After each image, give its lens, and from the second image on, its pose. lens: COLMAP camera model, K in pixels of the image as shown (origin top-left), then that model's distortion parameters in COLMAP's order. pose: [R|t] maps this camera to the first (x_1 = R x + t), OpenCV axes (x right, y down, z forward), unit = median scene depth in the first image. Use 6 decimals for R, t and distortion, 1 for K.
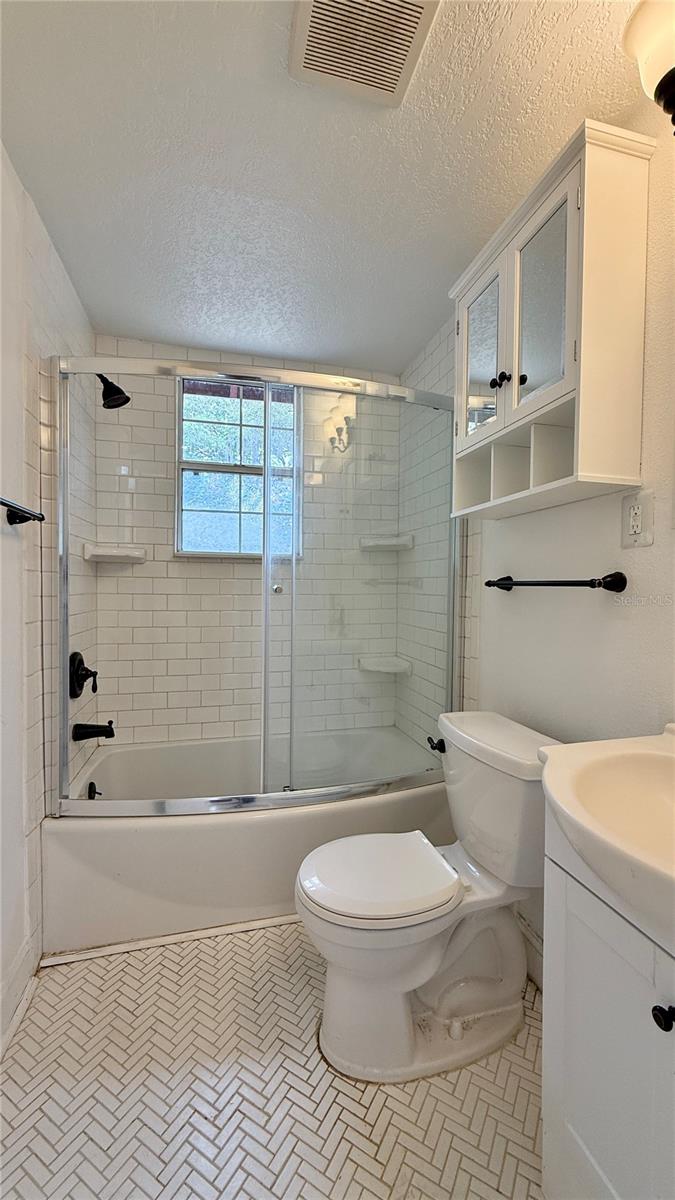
lens RADIAL K [[476.2, 0, 336.9], [0, 476.2, 598.1], [0, 0, 1]] dist [-0.003866, 0.000369]
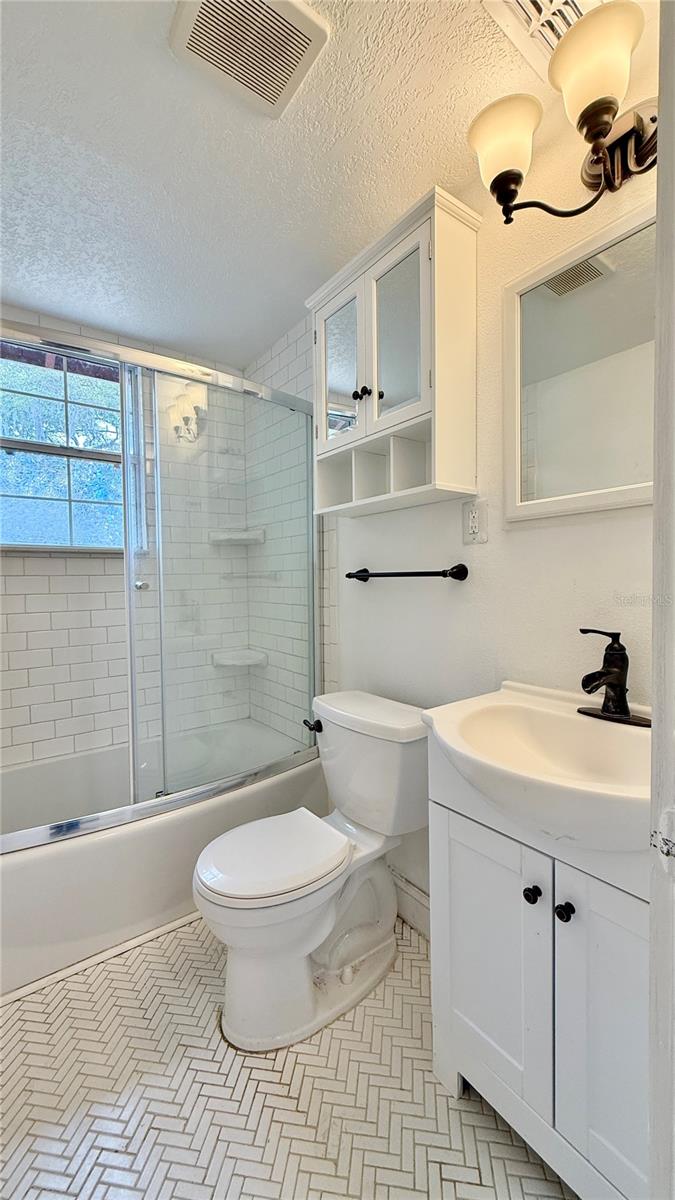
lens RADIAL K [[476.2, 0, 338.5], [0, 476.2, 598.3], [0, 0, 1]] dist [-0.003866, 0.000369]
pose [[0.926329, -0.035966, 0.374994, -0.127554], [0.030685, 0.999328, 0.020048, -0.000549], [-0.375463, -0.007064, 0.926810, -0.017843]]
